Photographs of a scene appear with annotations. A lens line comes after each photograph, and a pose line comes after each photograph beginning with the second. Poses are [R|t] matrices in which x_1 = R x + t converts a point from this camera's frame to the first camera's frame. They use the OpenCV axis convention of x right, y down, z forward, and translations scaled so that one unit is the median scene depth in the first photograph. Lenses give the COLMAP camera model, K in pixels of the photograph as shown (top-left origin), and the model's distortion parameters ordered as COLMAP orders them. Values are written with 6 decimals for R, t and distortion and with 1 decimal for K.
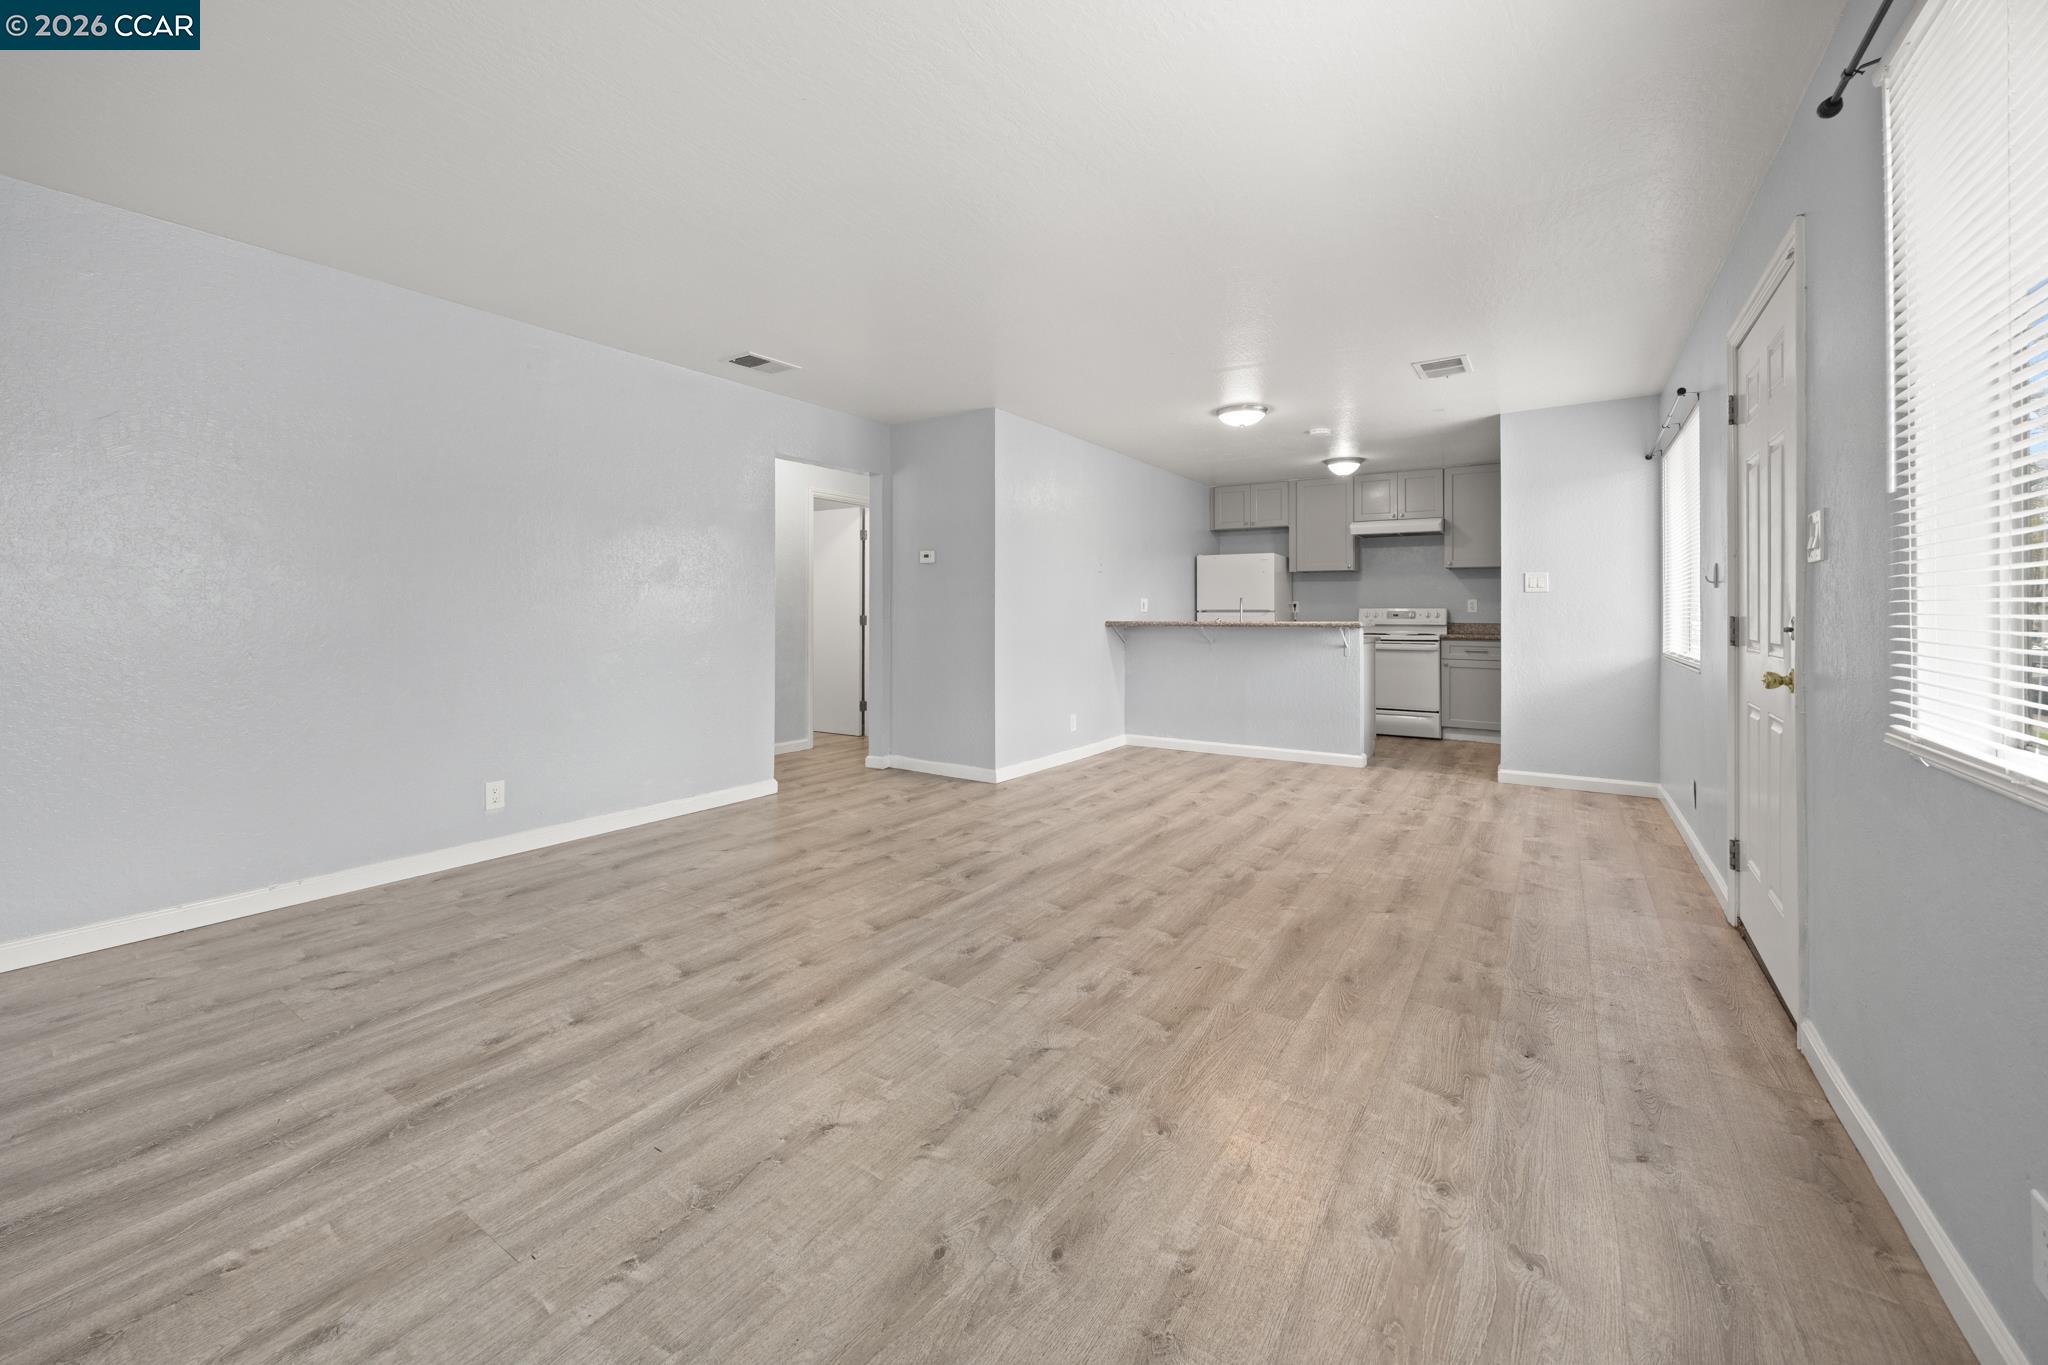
lens RADIAL K [[784.0, 0, 998.9], [0, 784.0, 619.8], [0, 0, 1]] dist [-0.002759, 0.000125]
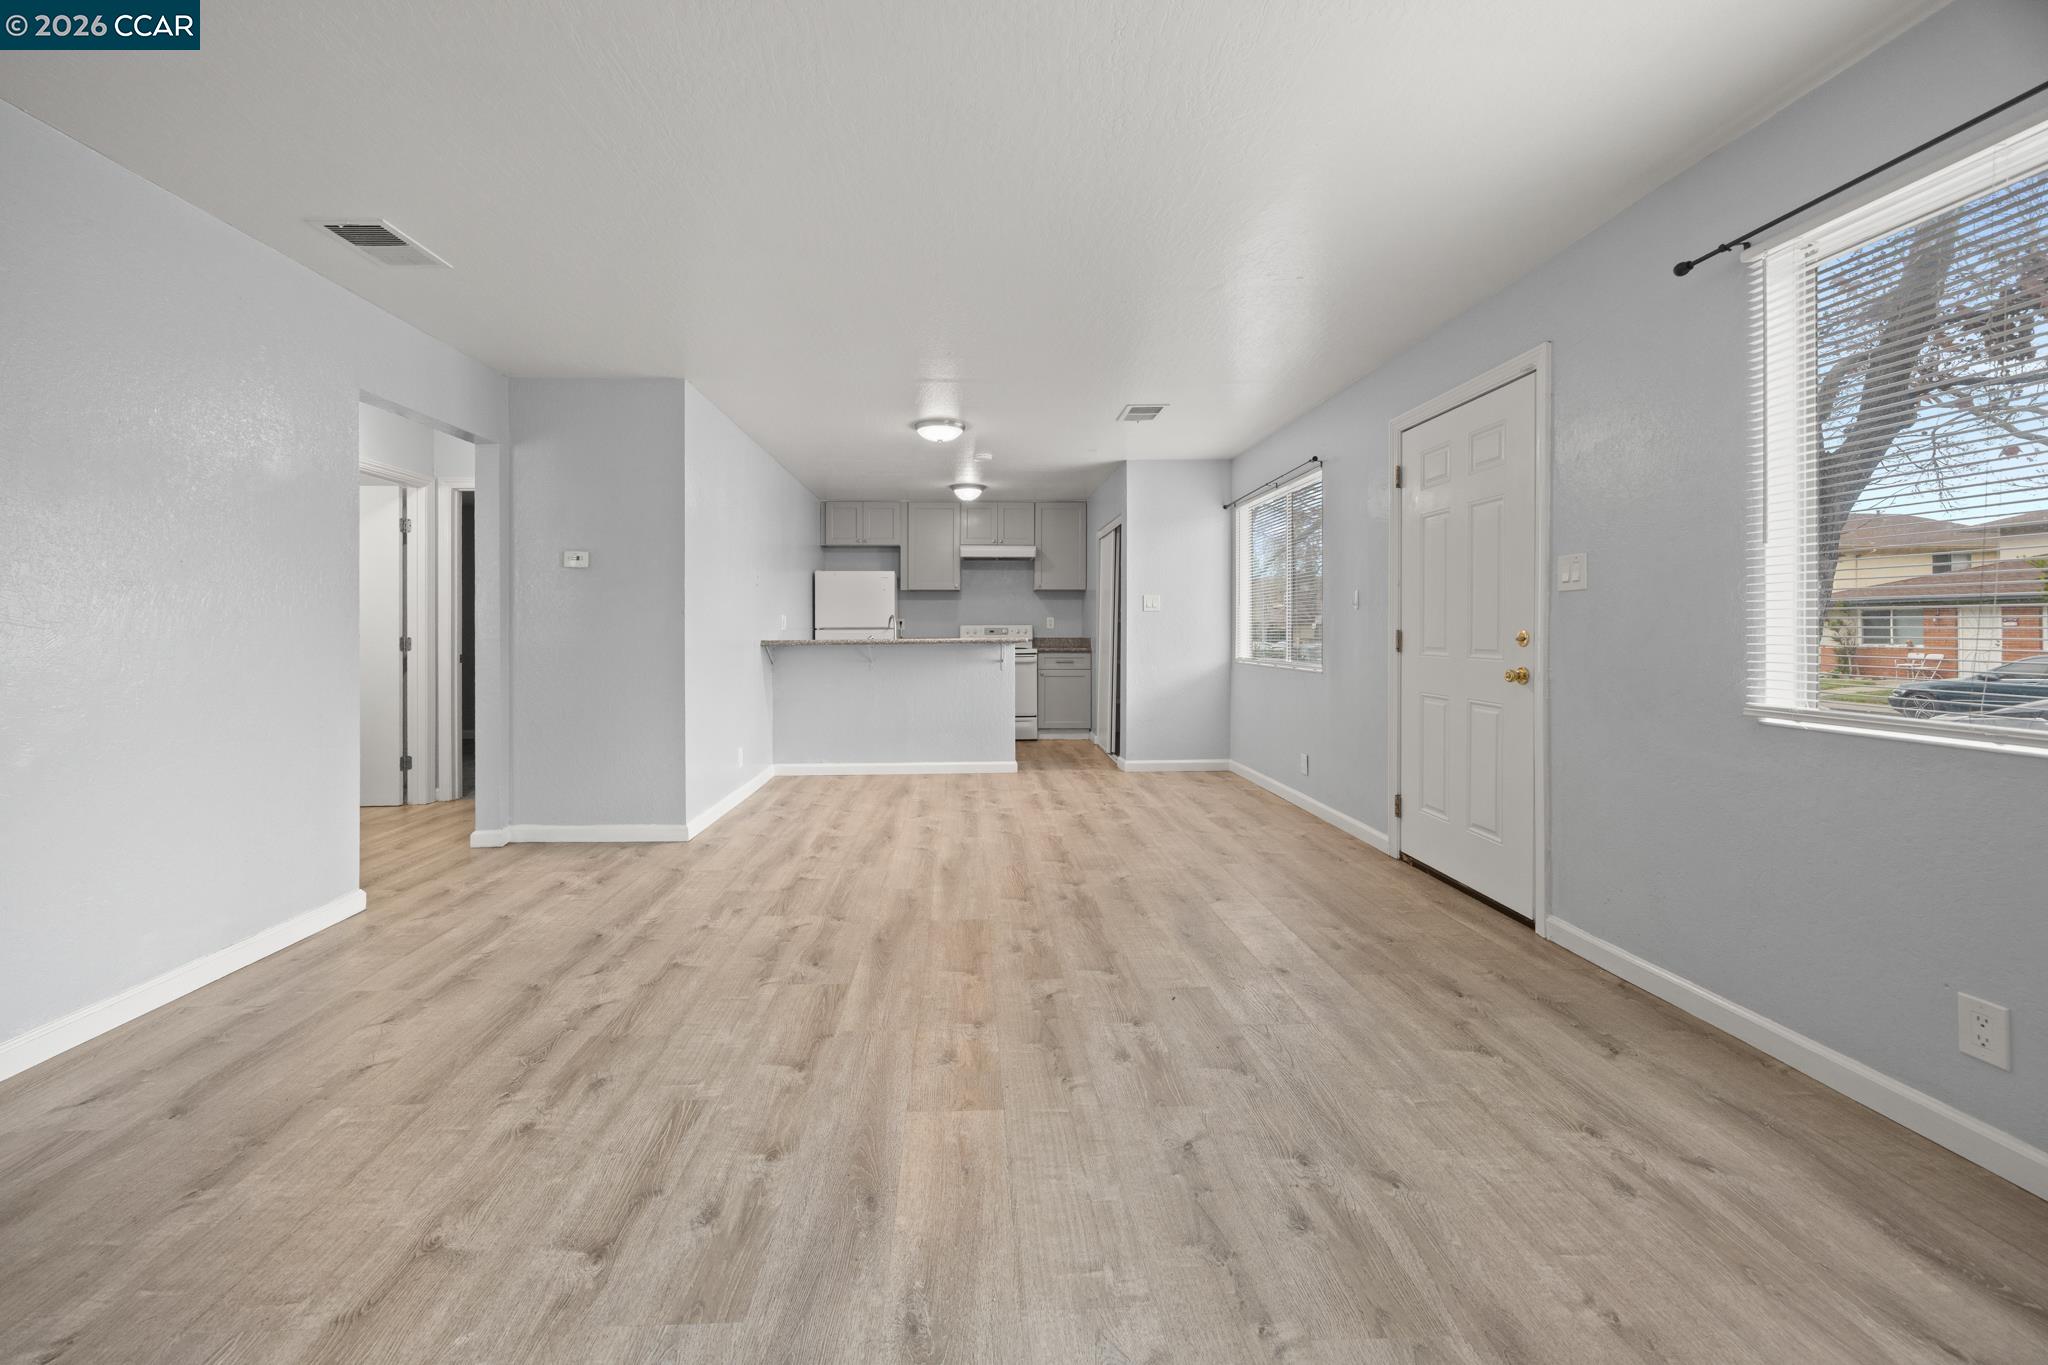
lens RADIAL K [[784.0, 0, 970.3], [0, 784.0, 635.5], [0, 0, 1]] dist [-0.002759, 0.000125]
pose [[0.816675, -0.009533, 0.577019, -0.229310], [0.011347, 0.999936, 0.000460, -0.001470], [-0.576987, 0.006171, 0.816730, 0.164997]]
